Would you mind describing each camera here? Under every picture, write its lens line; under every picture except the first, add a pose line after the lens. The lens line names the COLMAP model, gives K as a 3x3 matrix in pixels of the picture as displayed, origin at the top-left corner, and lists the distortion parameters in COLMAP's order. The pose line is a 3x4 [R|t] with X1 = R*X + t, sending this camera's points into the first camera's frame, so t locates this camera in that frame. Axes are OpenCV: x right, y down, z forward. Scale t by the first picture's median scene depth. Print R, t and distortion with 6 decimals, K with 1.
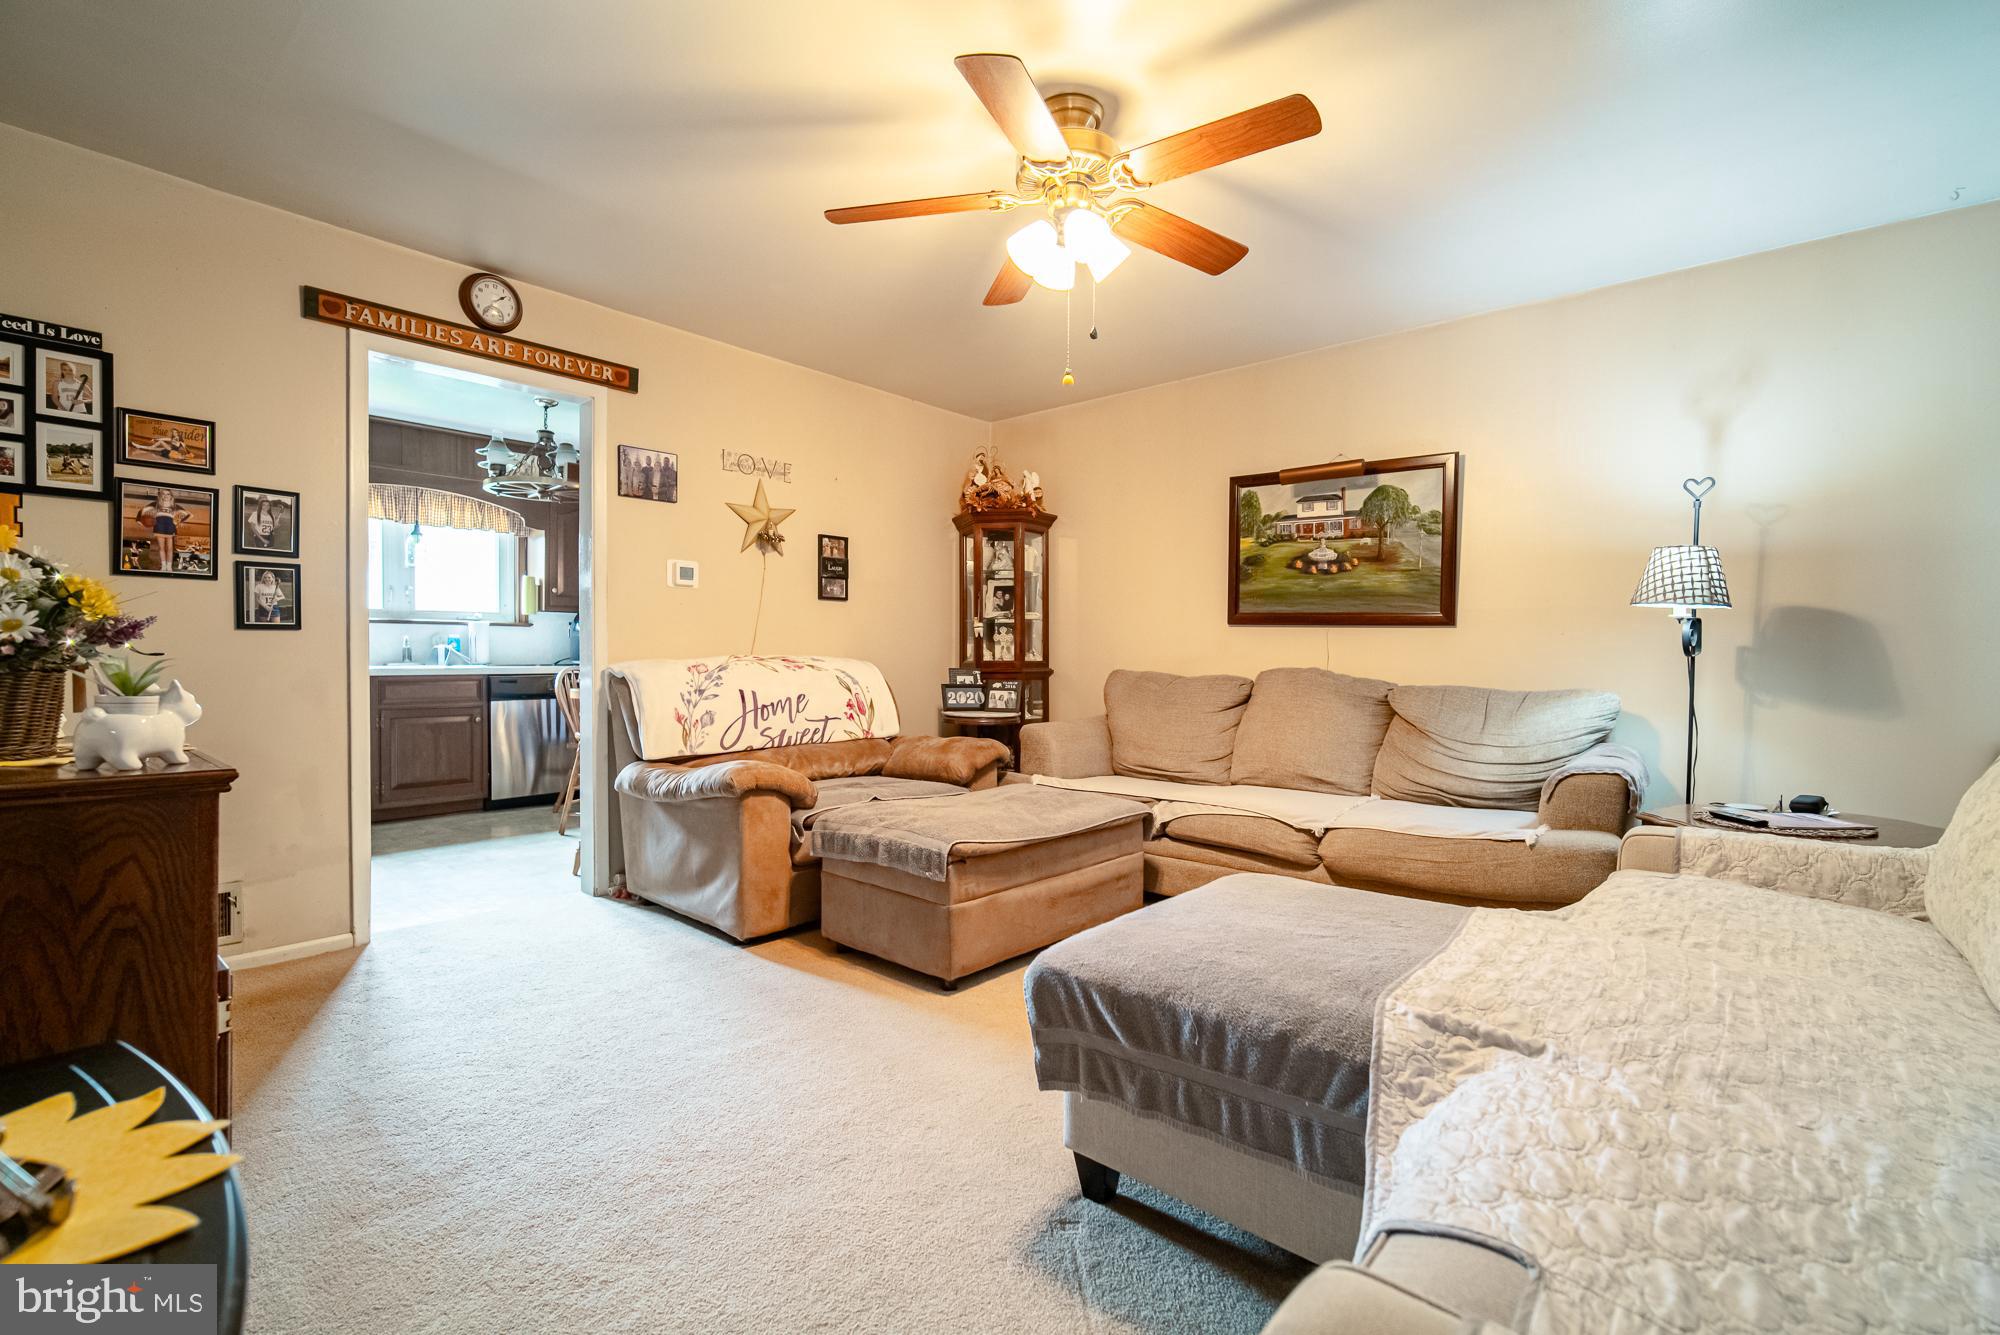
lens RADIAL K [[909.2, 0, 990.3], [0, 909.2, 677.1], [0, 0, 1]] dist [-0.005372, -0.000681]
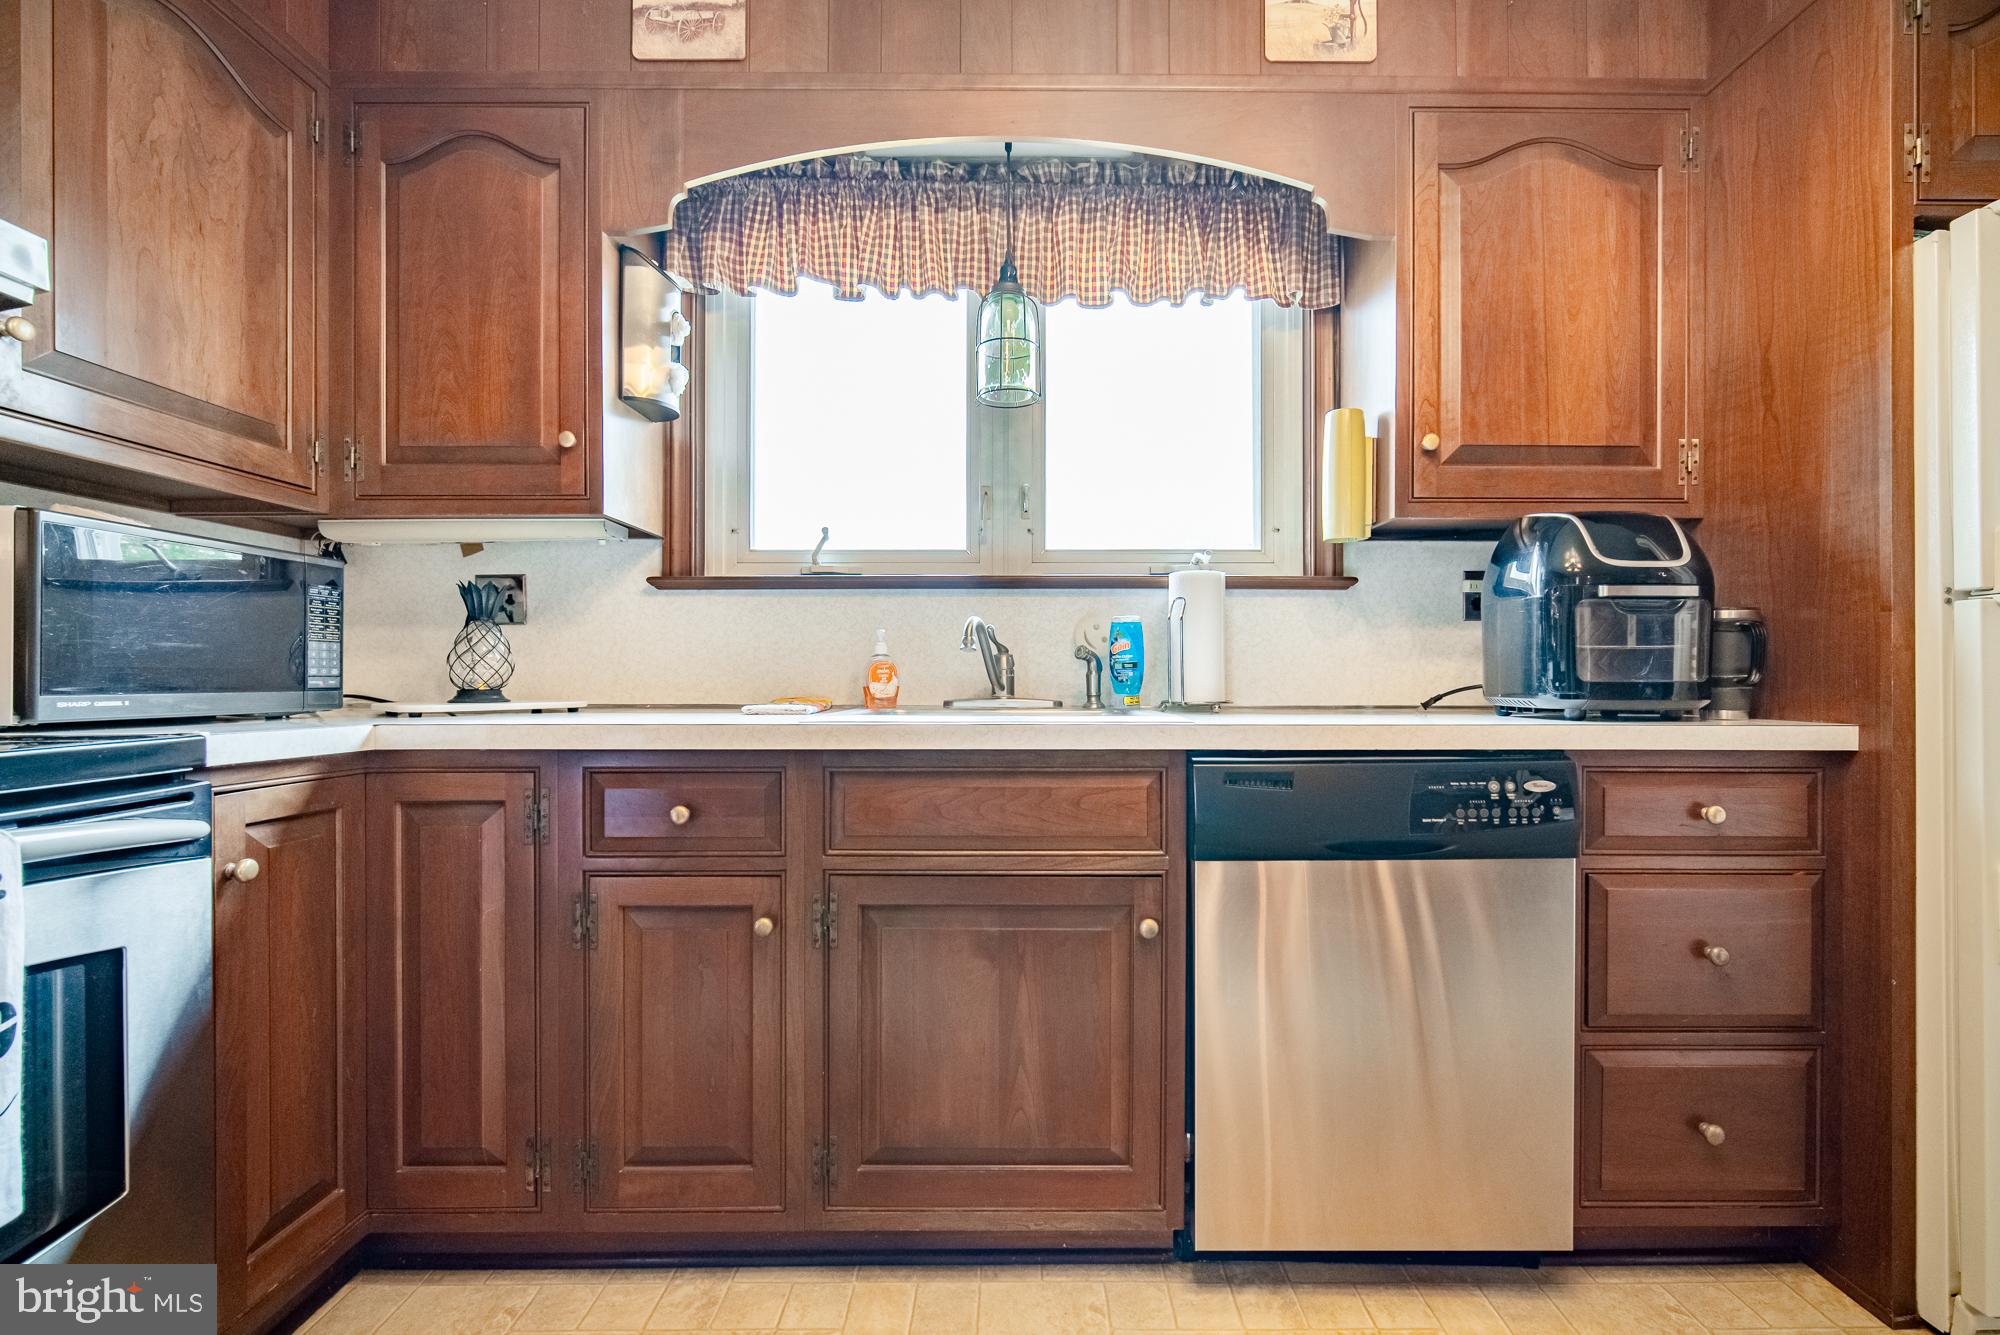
lens RADIAL K [[909.2, 0, 1004.8], [0, 909.2, 677.8], [0, 0, 1]] dist [-0.005372, -0.000681]
pose [[0.666159, -0.013691, -0.745684, -0.479266], [-0.008093, 0.999640, -0.025584, -0.018913], [0.745766, 0.023078, 0.665808, 0.955147]]
